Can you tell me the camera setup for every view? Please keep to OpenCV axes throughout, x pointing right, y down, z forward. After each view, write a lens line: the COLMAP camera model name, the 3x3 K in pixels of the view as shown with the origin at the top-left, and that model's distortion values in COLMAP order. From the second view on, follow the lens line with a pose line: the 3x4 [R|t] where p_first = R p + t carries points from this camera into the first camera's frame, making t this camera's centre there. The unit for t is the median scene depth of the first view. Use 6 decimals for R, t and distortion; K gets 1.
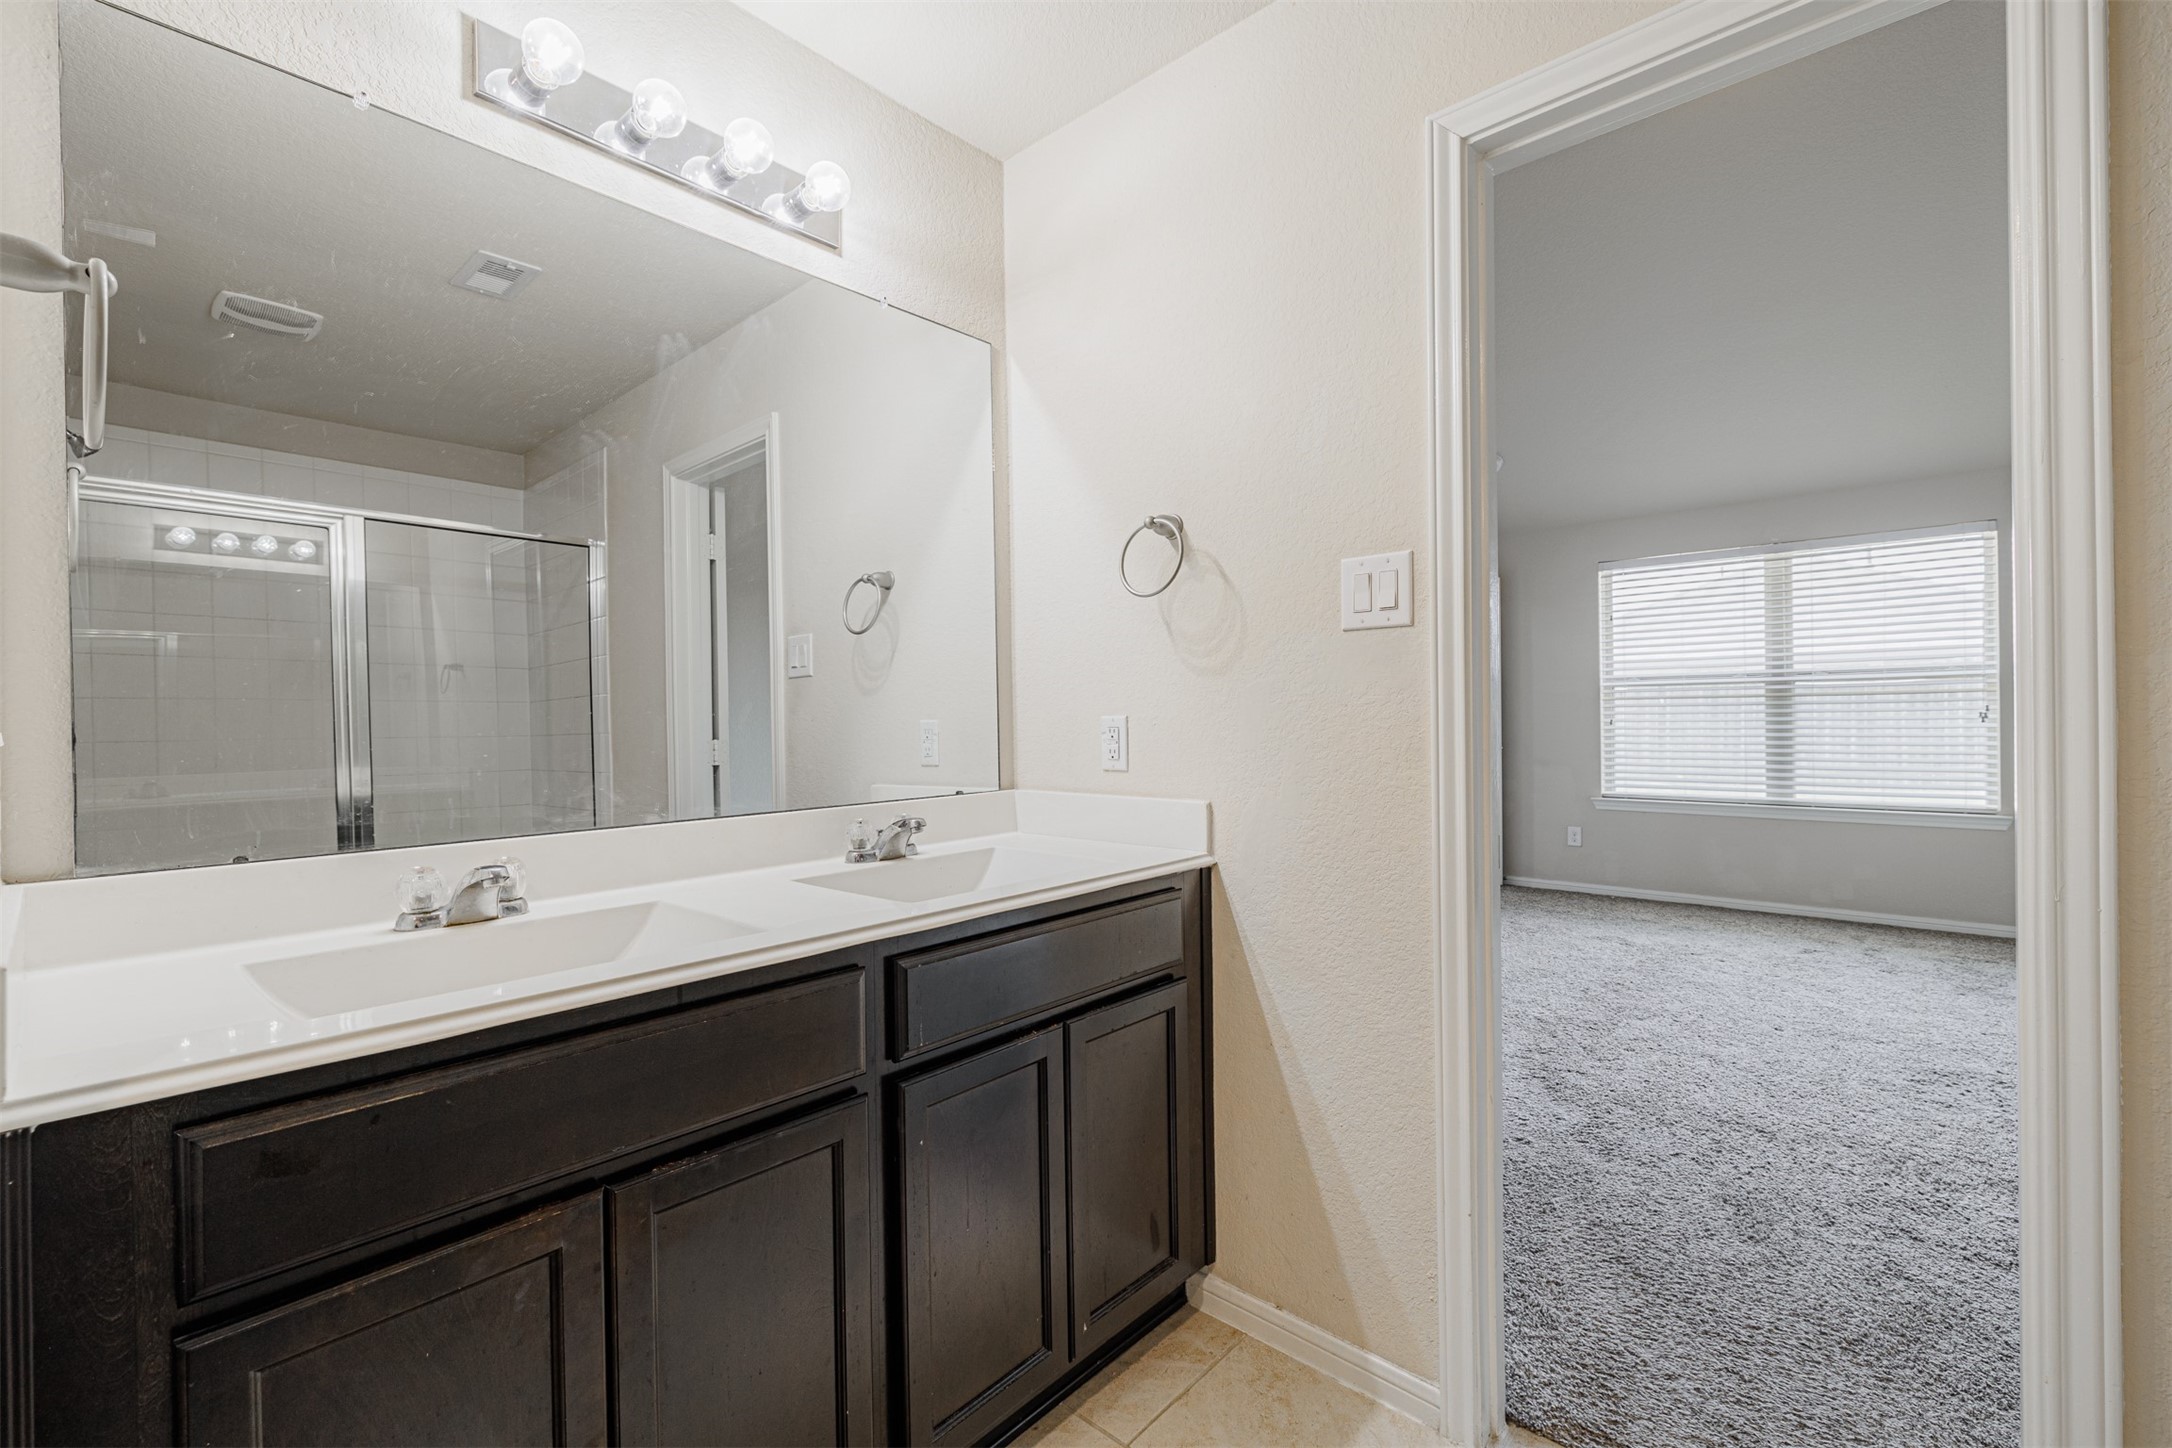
lens RADIAL K [[914.6, 0, 1103.4], [0, 914.6, 720.6], [0, 0, 1]] dist [-0.000191, 0.000568]
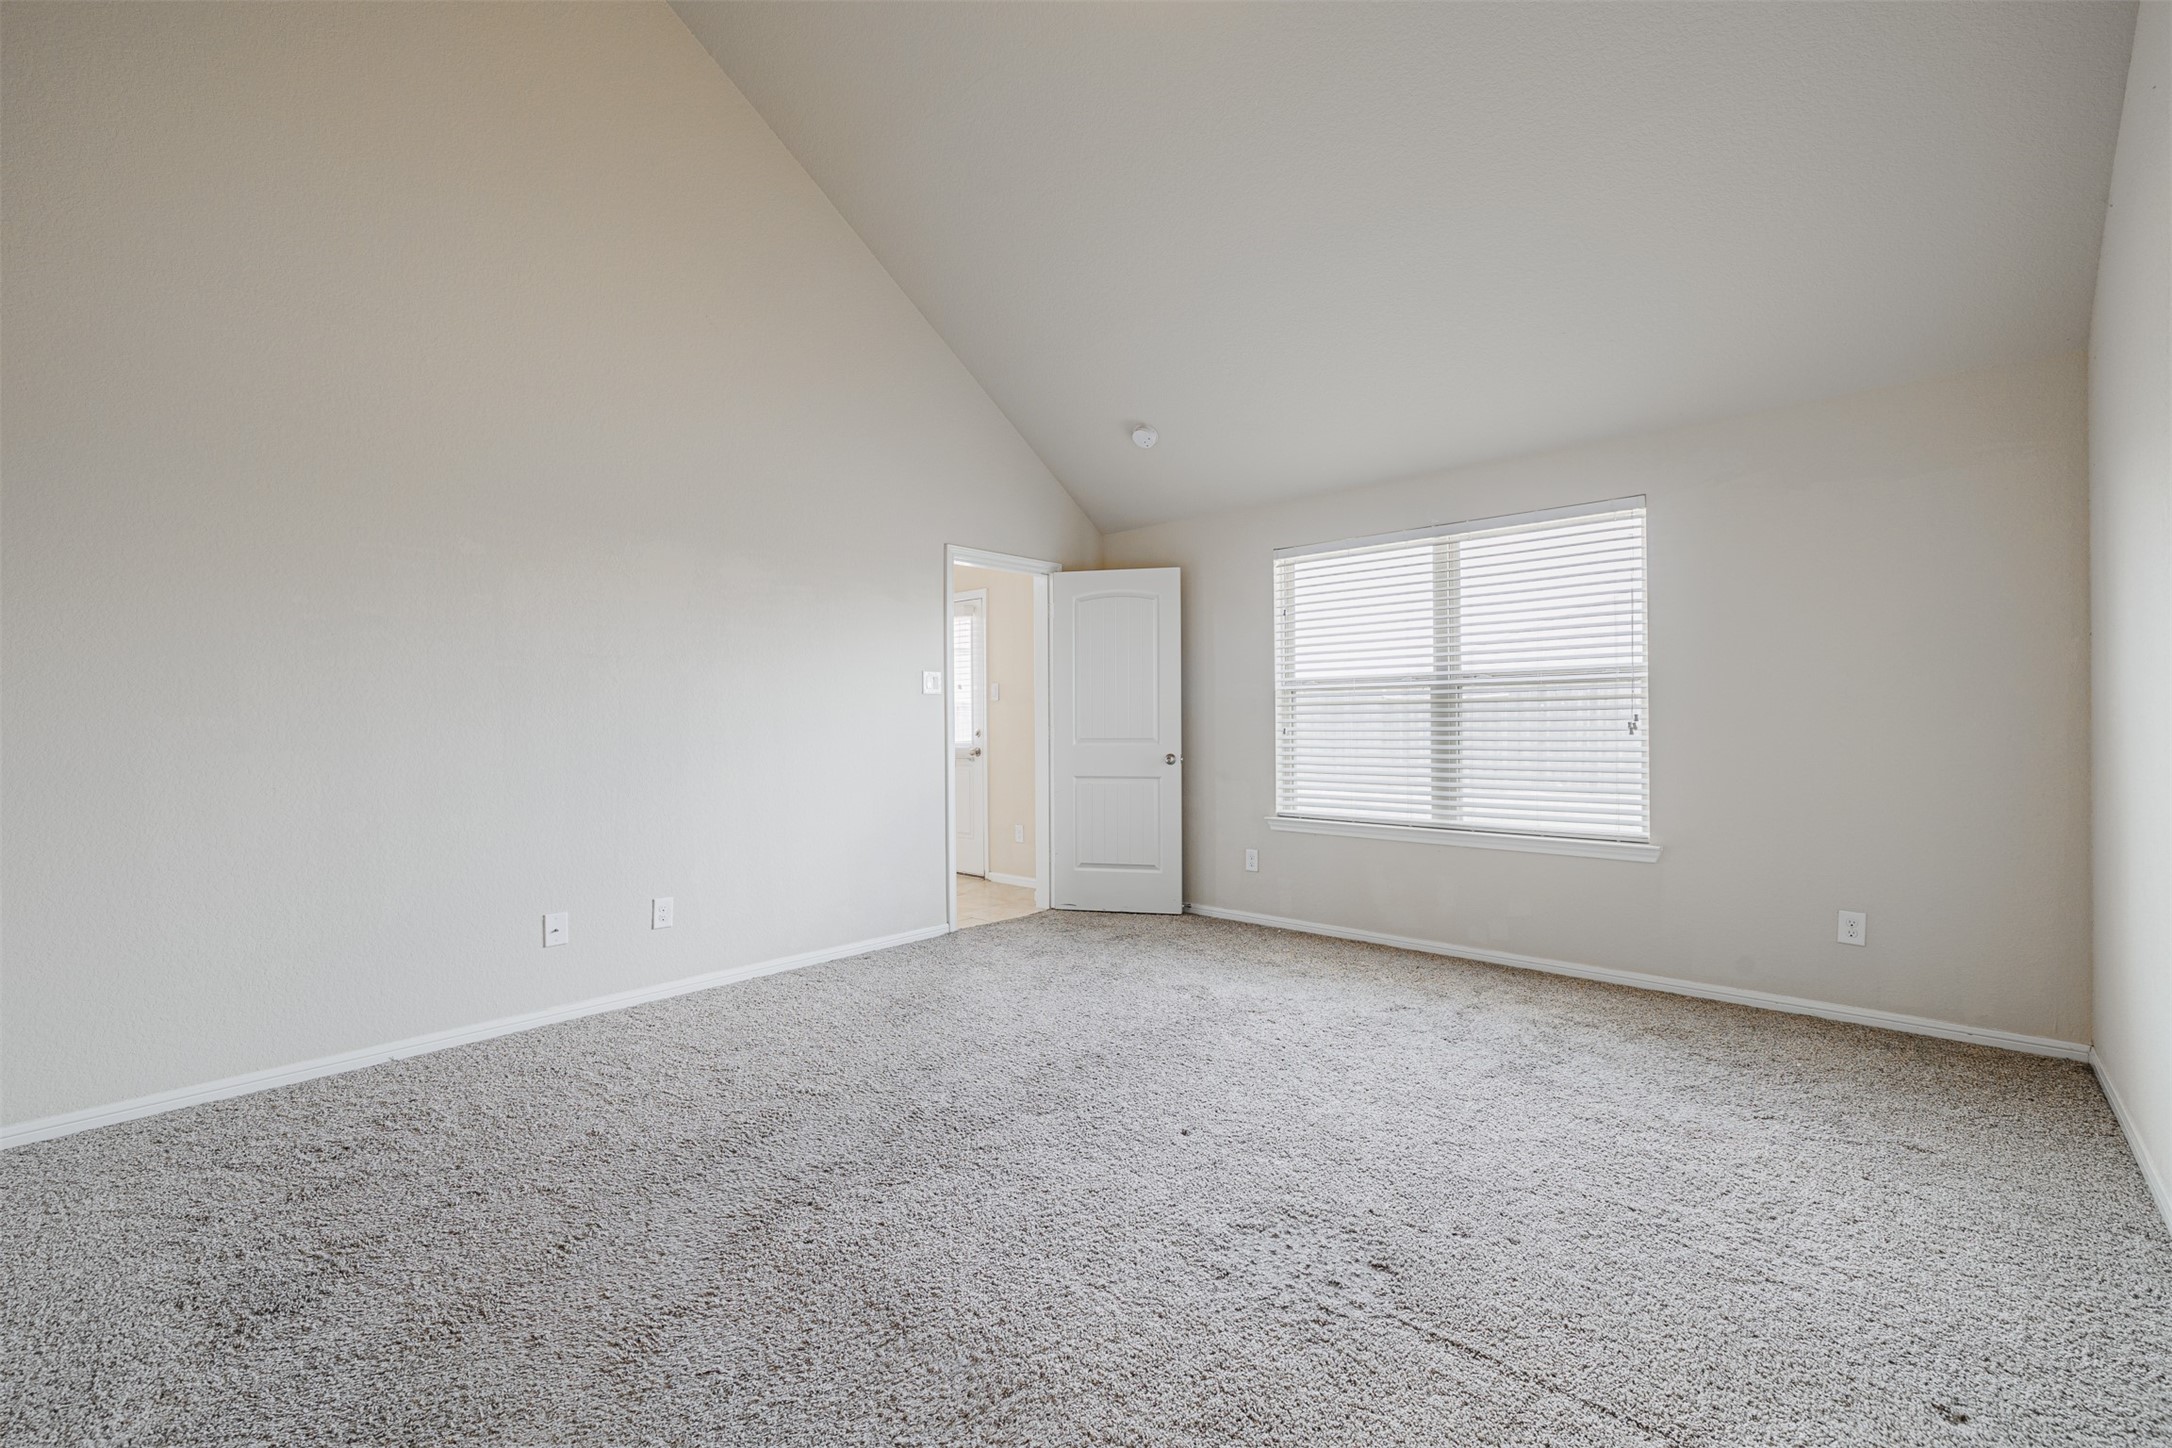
lens RADIAL K [[914.6, 0, 1074.1], [0, 914.6, 723.7], [0, 0, 1]] dist [-0.000191, 0.000568]
pose [[0.999991, 0.004212, -0.000523, 0.390031], [-0.004212, 0.999991, 0.000954, -0.005771], [0.000527, -0.000952, 0.999999, 0.136779]]
